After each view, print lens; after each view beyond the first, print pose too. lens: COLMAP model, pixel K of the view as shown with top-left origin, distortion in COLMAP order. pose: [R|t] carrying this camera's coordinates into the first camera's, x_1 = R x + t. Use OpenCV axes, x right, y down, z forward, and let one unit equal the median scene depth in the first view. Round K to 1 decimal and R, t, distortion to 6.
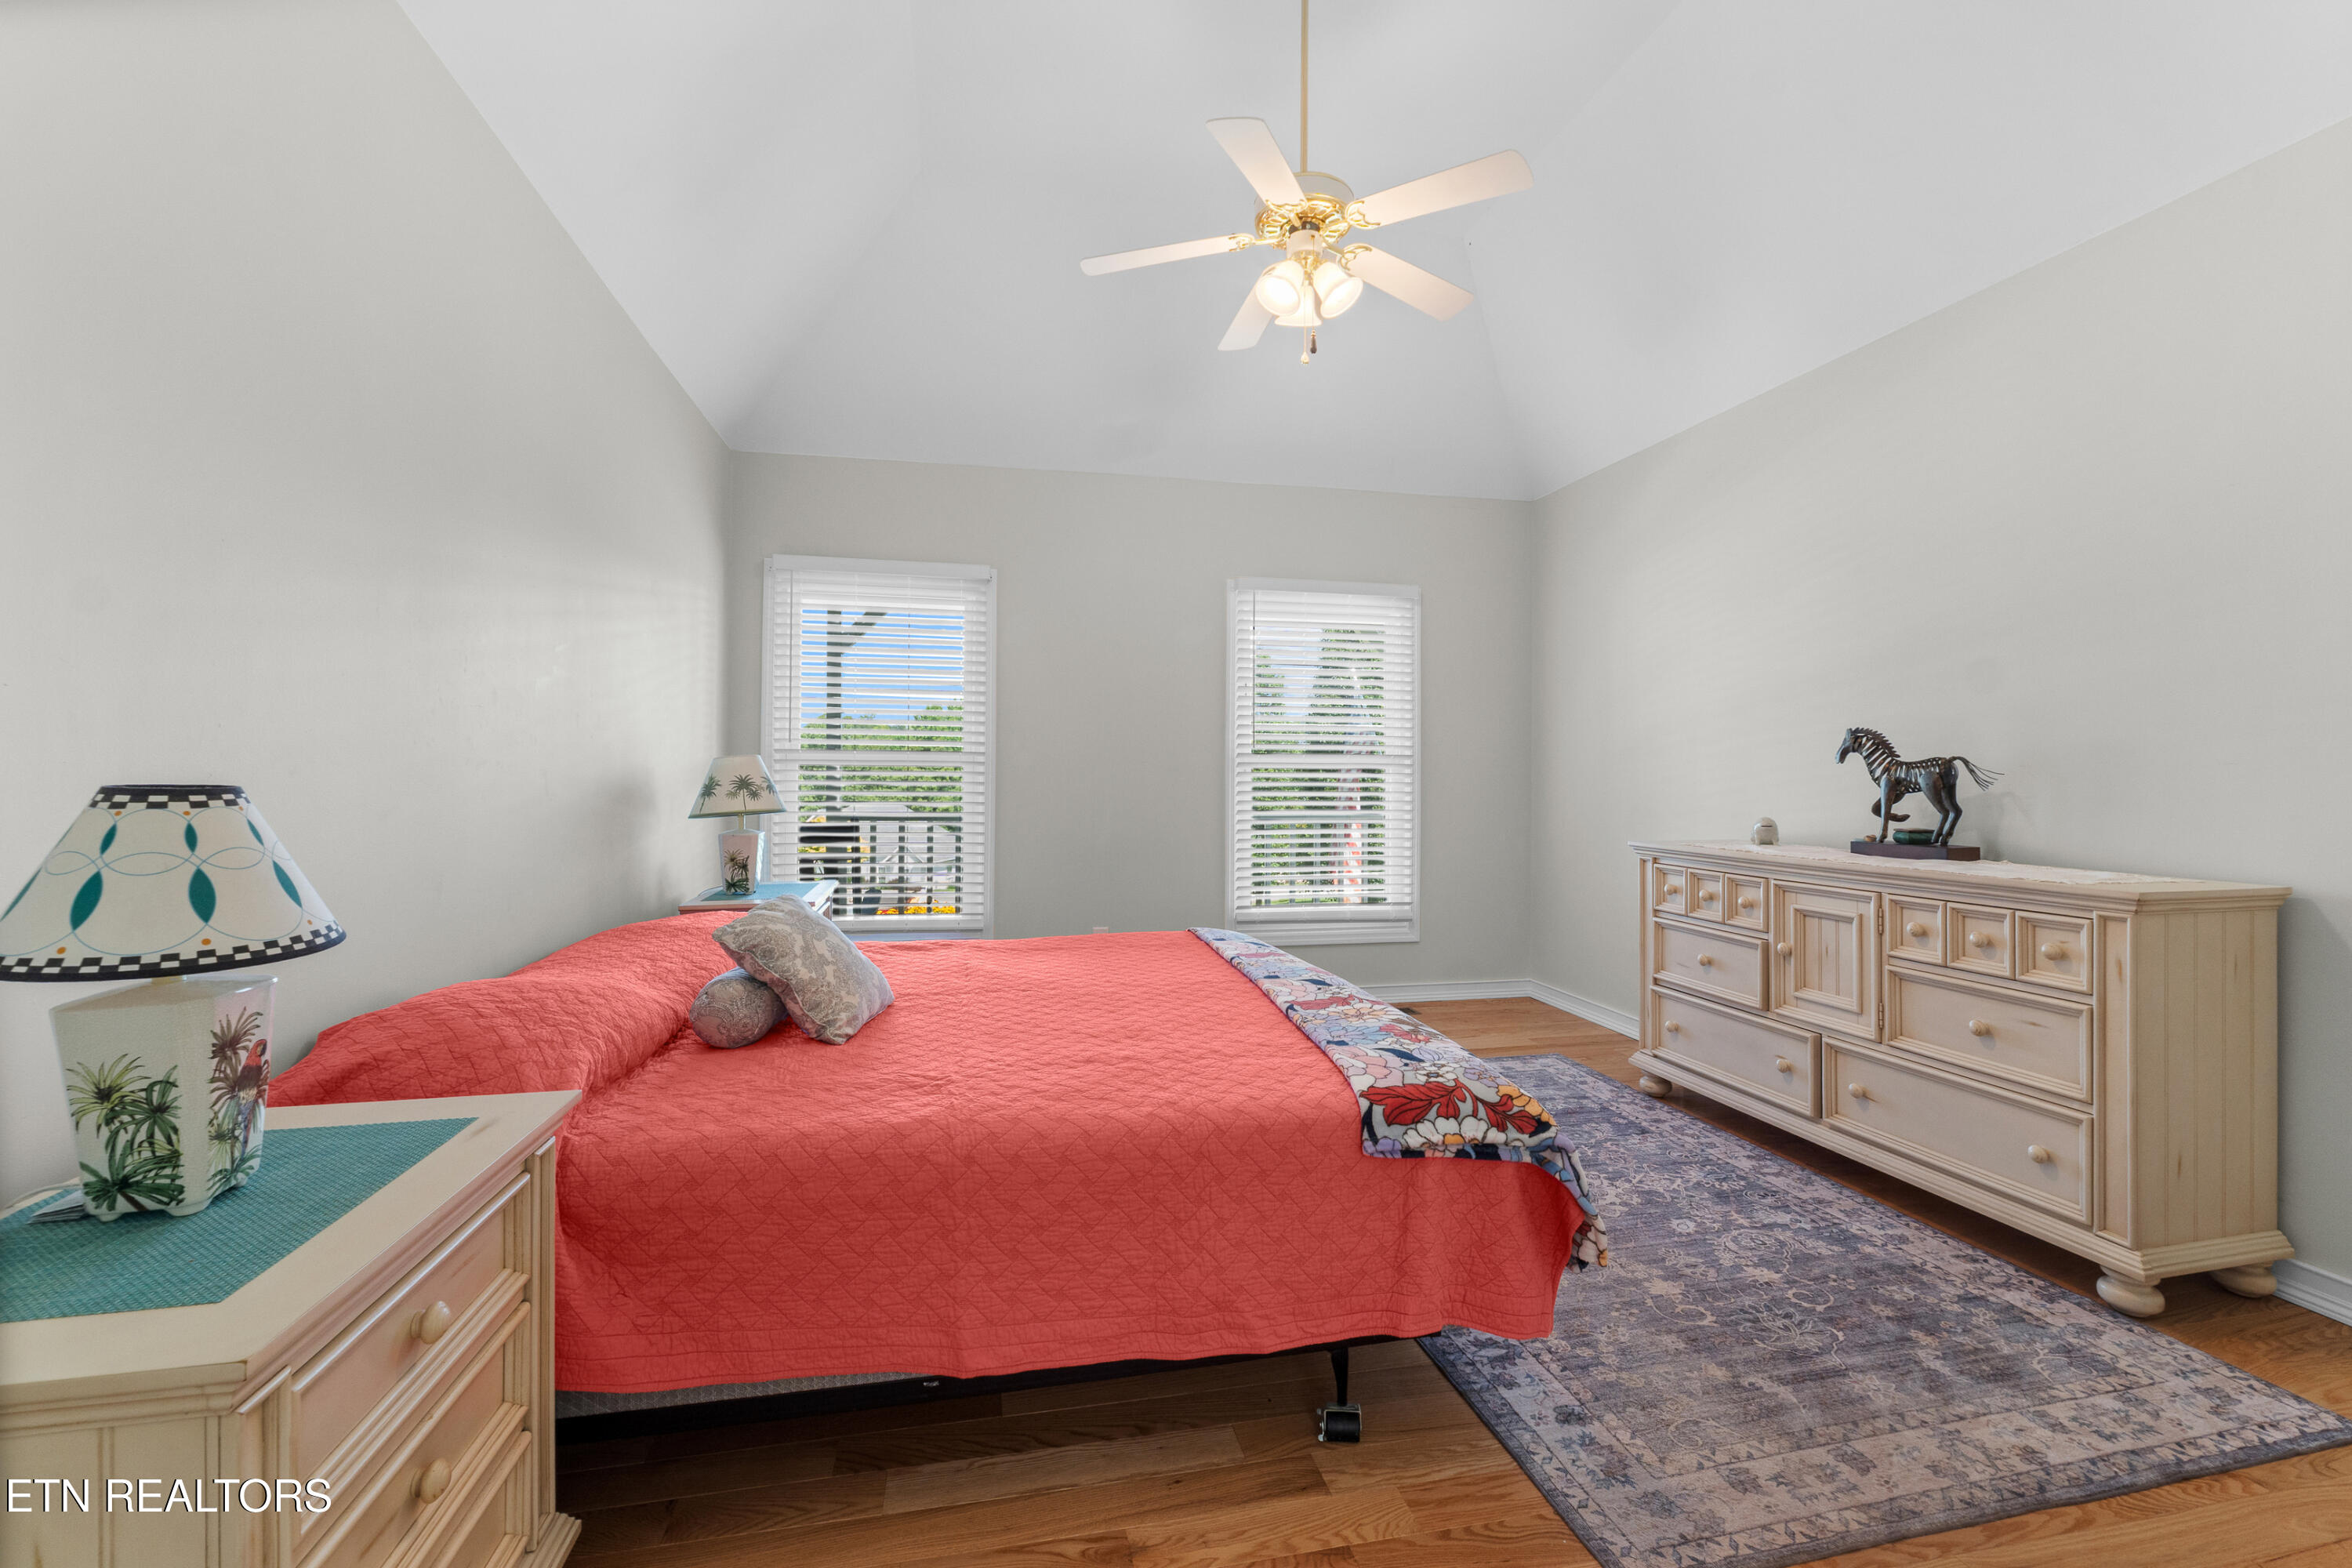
lens RADIAL K [[1002.3, 0, 1176.0], [0, 1002.3, 784.0], [0, 0, 1]] dist [-0.004328, -0.000559]
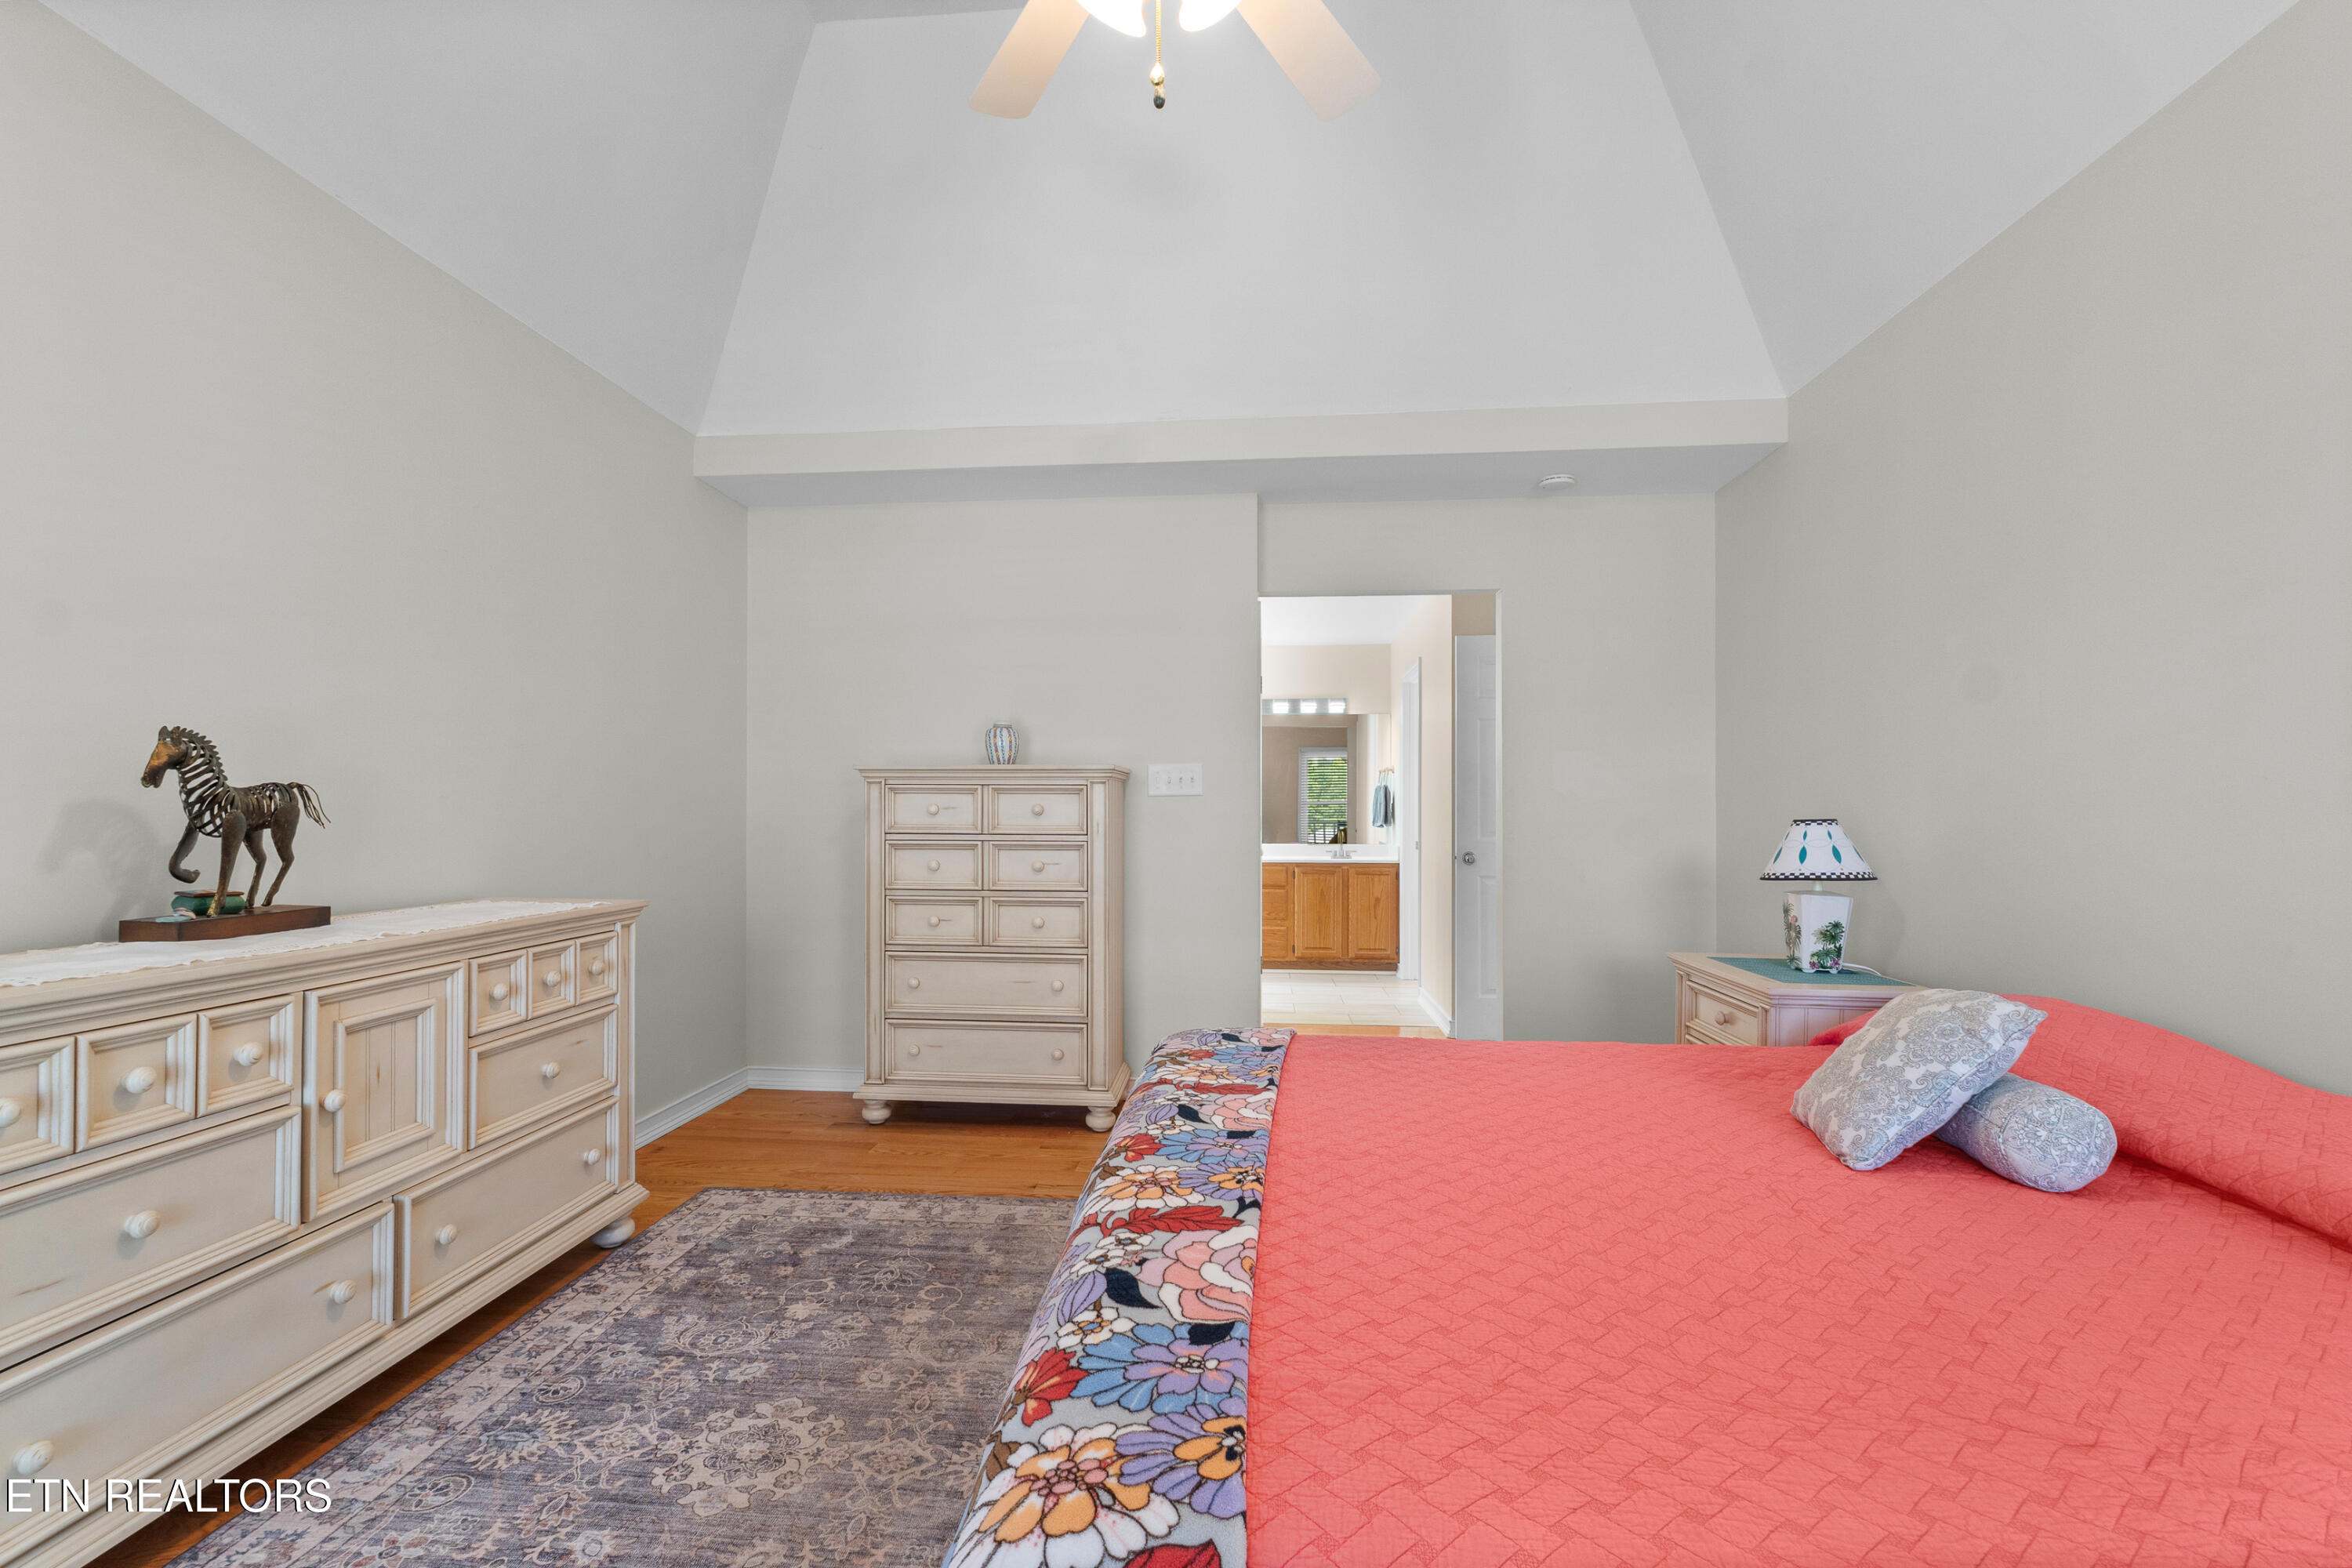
lens RADIAL K [[1002.3, 0, 1176.0], [0, 1002.3, 784.0], [0, 0, 1]] dist [-0.004328, -0.000559]
pose [[-0.956361, 0.000431, 0.292187, -0.060587], [-0.003228, 0.999922, -0.012039, -0.022830], [-0.292169, -0.012456, -0.956286, 1.801773]]
